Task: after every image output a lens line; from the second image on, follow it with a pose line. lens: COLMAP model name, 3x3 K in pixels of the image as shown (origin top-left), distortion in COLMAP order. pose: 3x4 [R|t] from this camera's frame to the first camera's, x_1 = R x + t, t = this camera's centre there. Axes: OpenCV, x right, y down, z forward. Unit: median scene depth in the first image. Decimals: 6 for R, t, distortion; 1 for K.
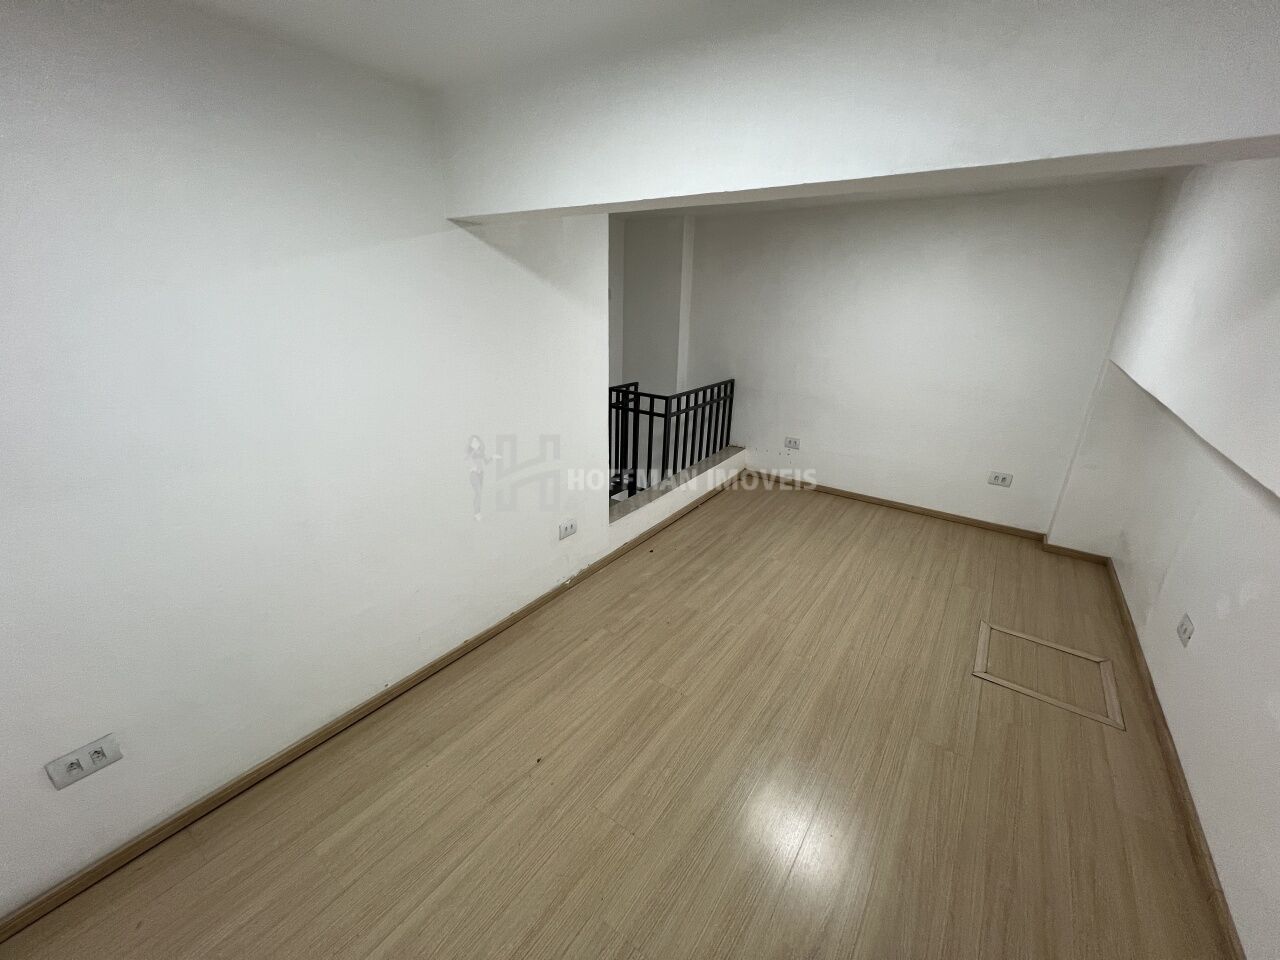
lens RADIAL K [[522.6, 0, 640.0], [0, 522.6, 480.0], [0, 0, 1]] dist [0.007804, 0.000036]
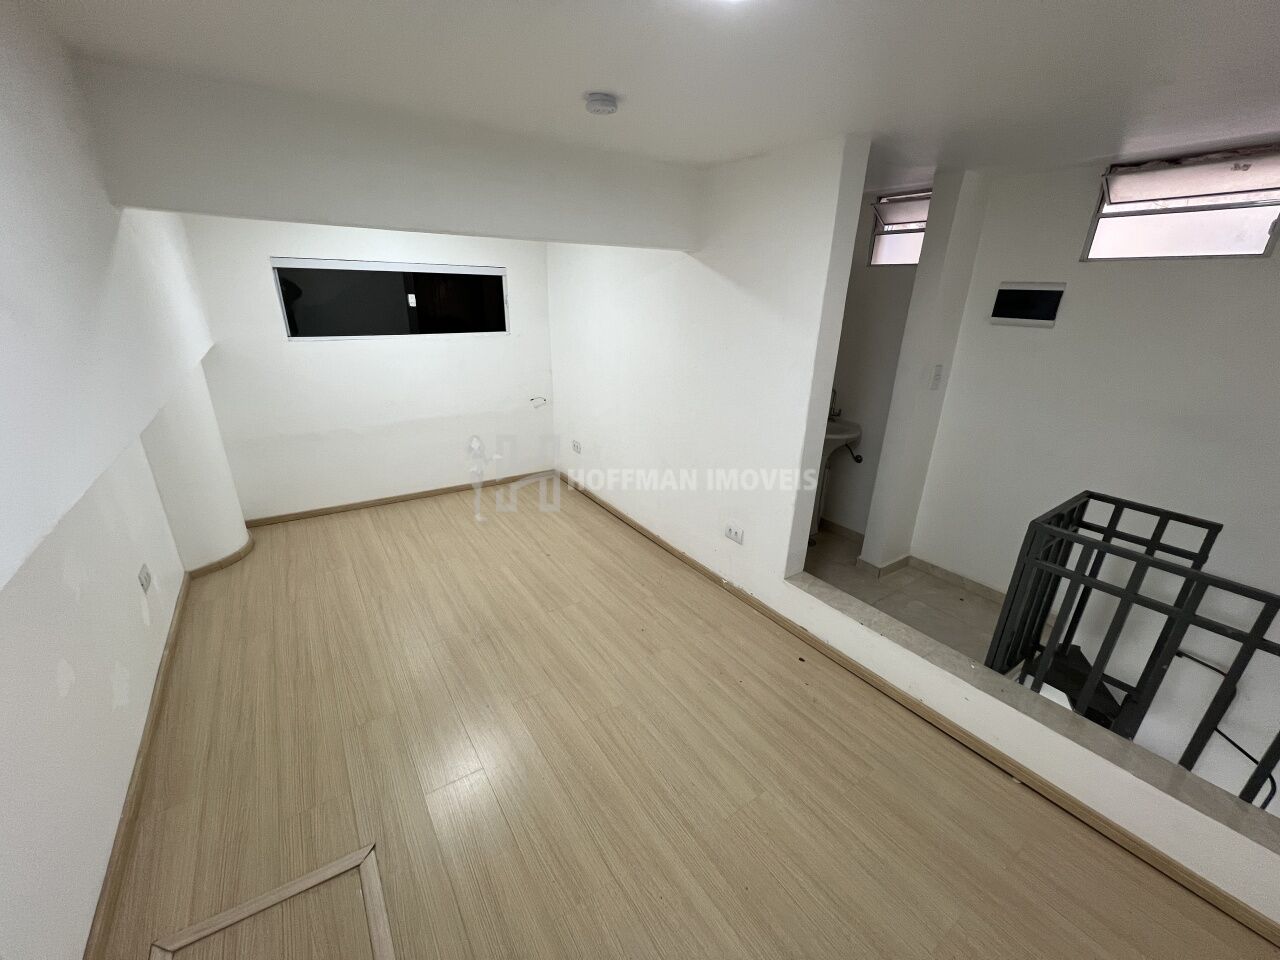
lens RADIAL K [[522.6, 0, 640.0], [0, 522.6, 480.0], [0, 0, 1]] dist [0.007804, 0.000036]
pose [[-0.358645, 0.294384, -0.885840, 0.756526], [-0.337327, 0.843971, 0.417041, -0.337835], [0.870393, 0.448387, -0.203382, 0.948788]]
